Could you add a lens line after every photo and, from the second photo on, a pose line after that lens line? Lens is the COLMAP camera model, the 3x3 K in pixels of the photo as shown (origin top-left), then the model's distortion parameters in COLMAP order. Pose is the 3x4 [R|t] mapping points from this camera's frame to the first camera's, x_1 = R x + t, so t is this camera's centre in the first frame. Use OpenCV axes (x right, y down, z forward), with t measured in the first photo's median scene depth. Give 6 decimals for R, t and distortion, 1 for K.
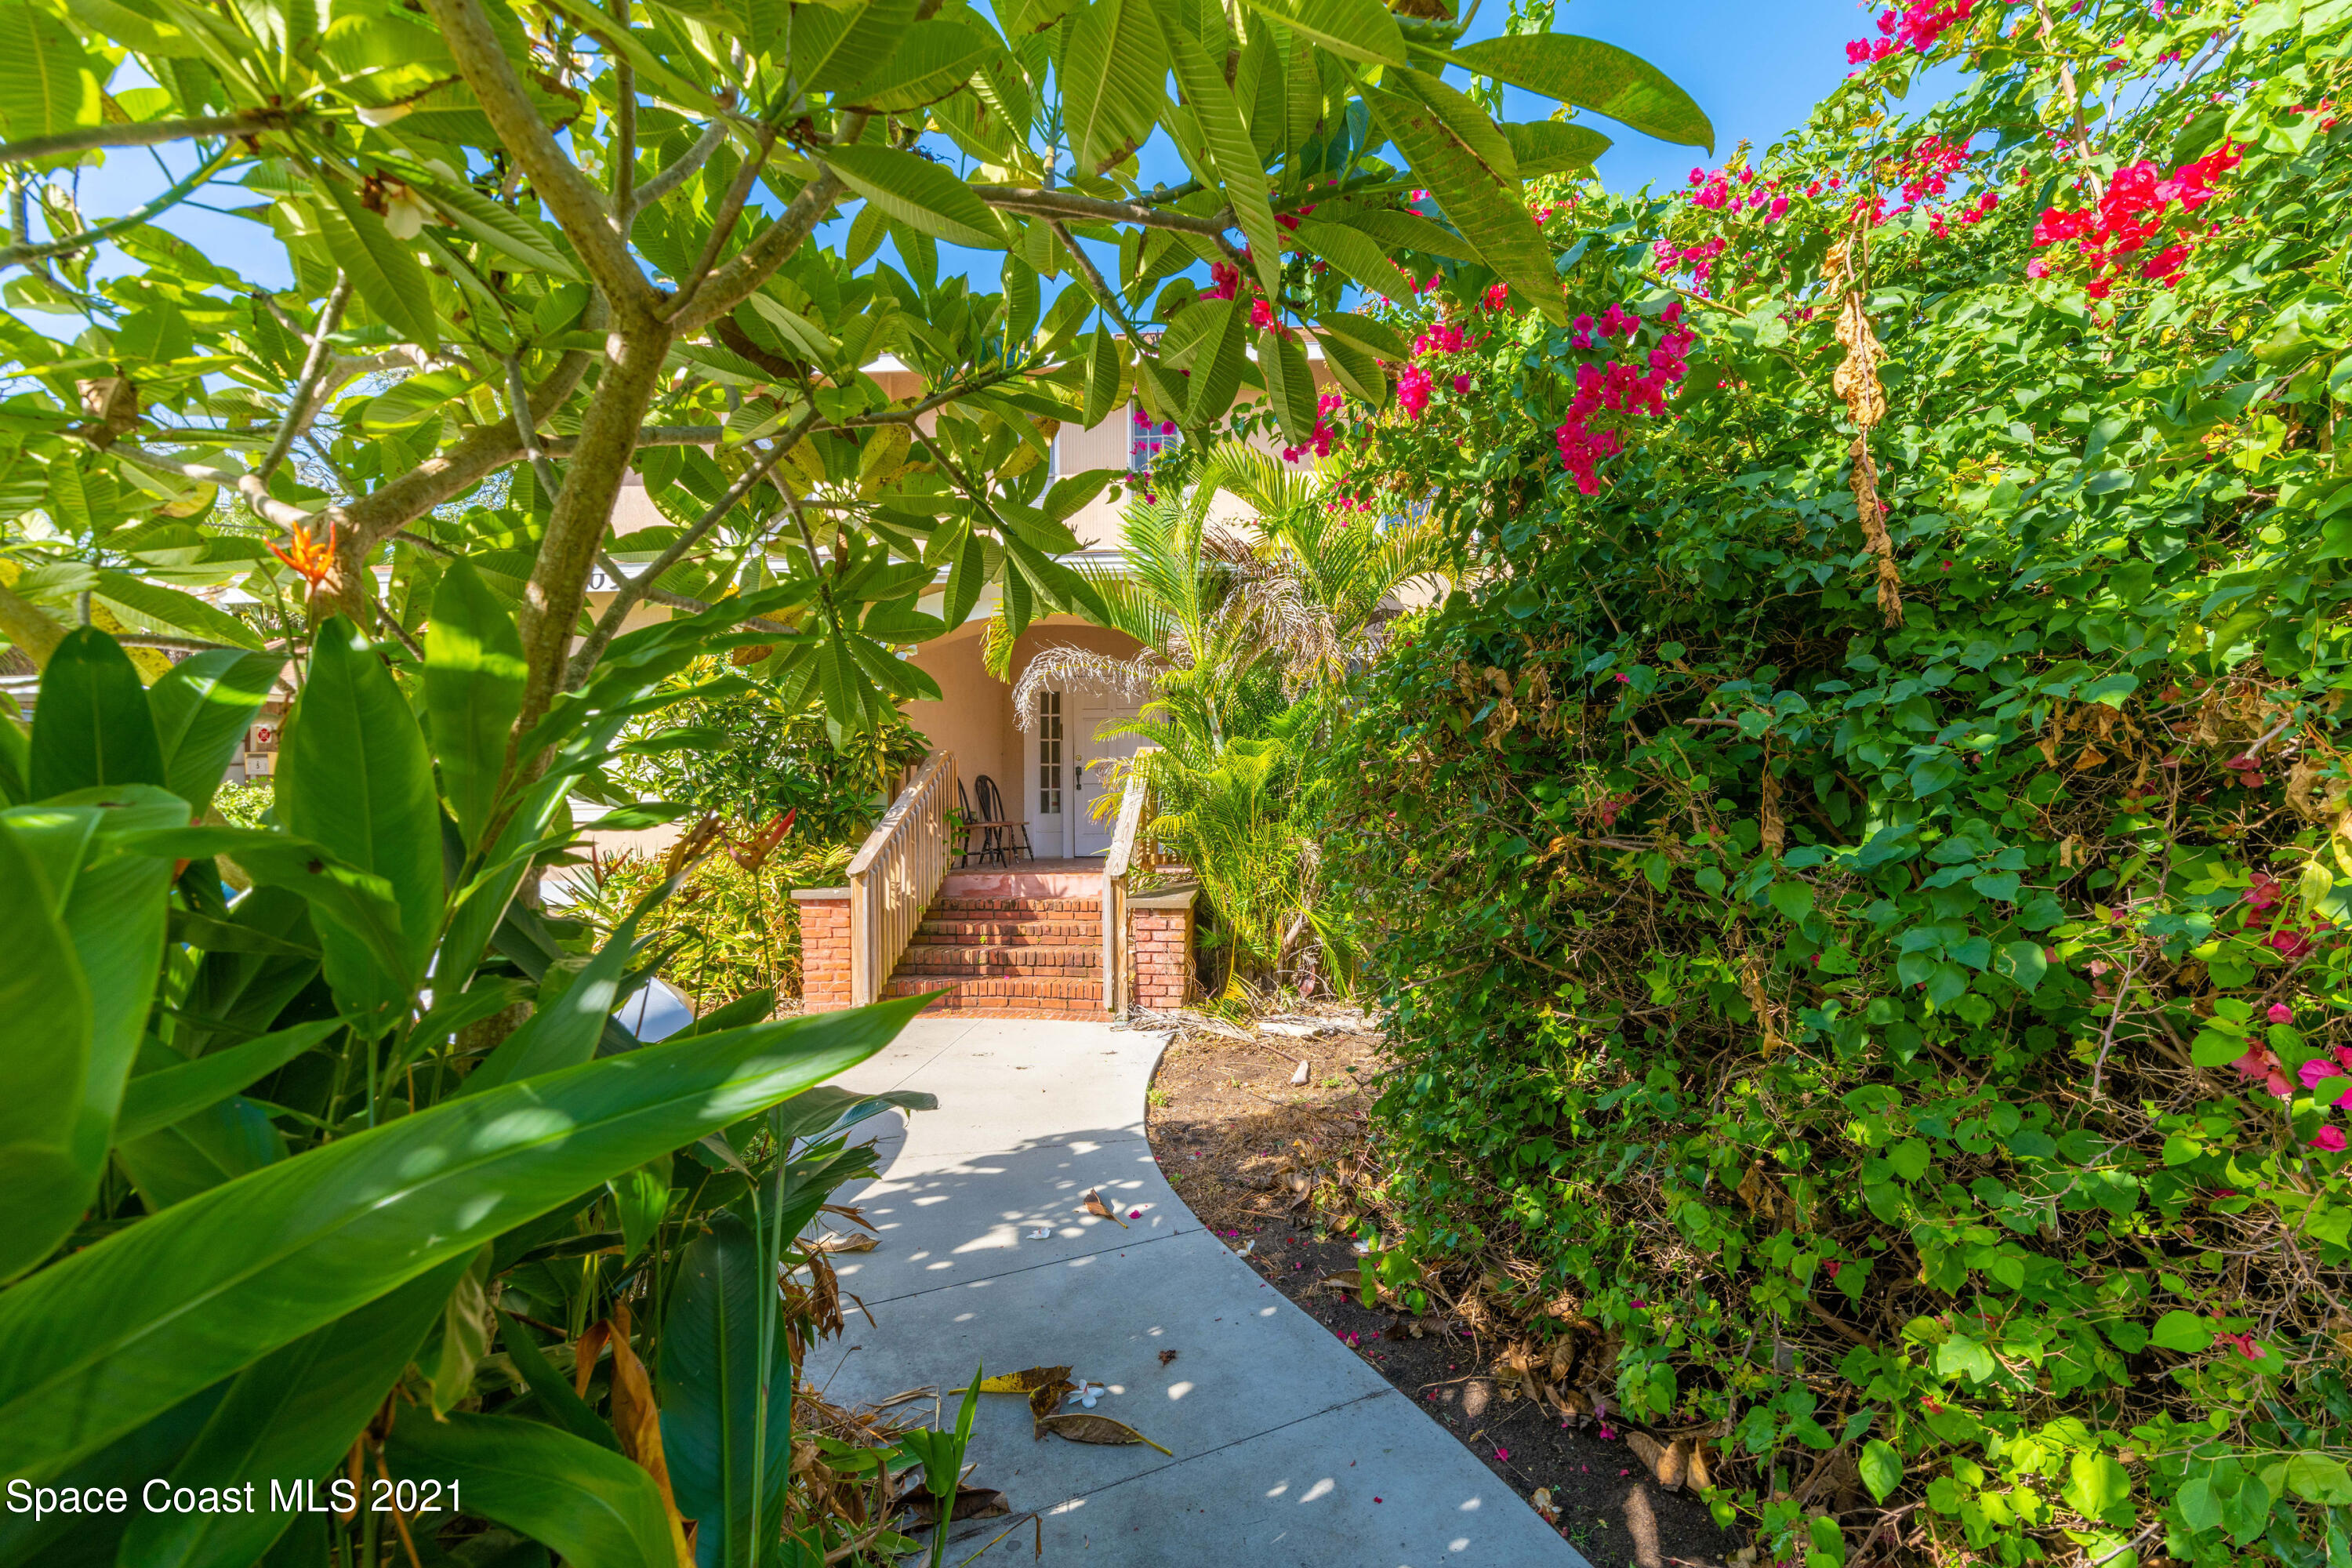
lens RADIAL K [[1028.3, 0, 1225.0], [0, 1028.3, 795.4], [0, 0, 1]] dist [0.000274, -0.000424]
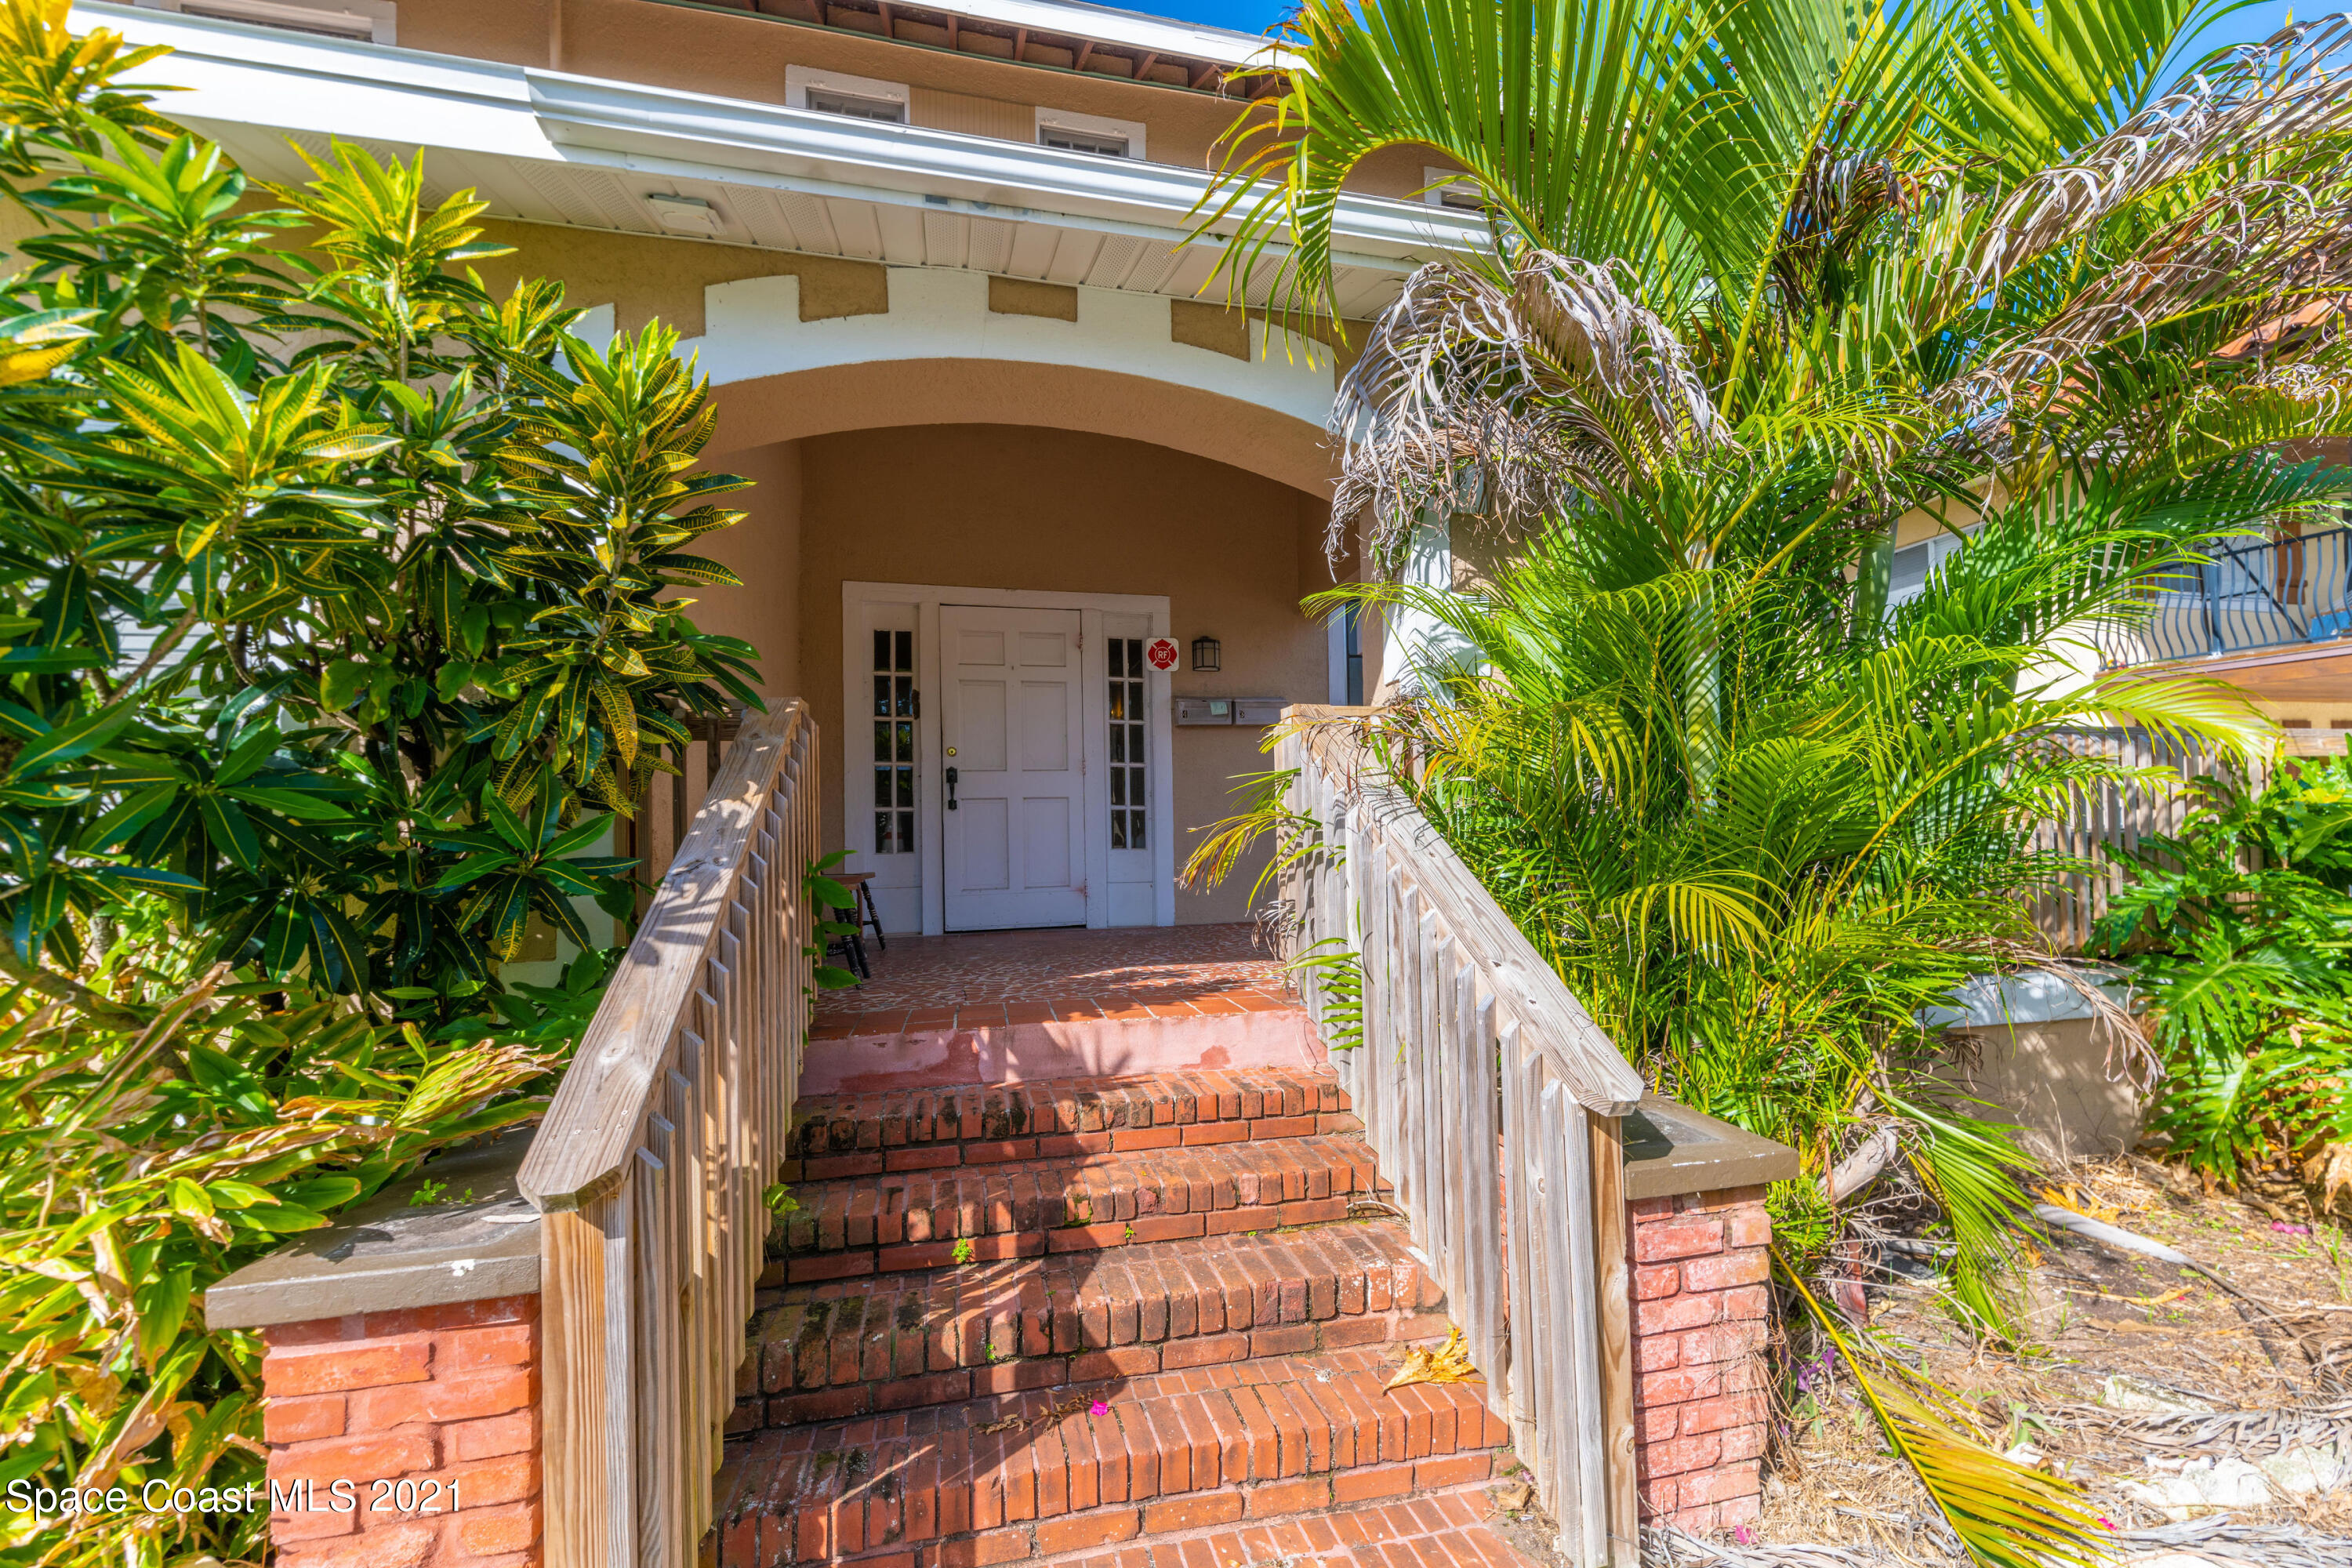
lens RADIAL K [[1028.3, 0, 1225.0], [0, 1028.3, 795.4], [0, 0, 1]] dist [0.000274, -0.000424]
pose [[0.953359, -0.002765, 0.301827, -0.254489], [0.009495, 0.999738, -0.020835, -0.000388], [-0.301691, 0.022729, 0.953135, 0.651614]]
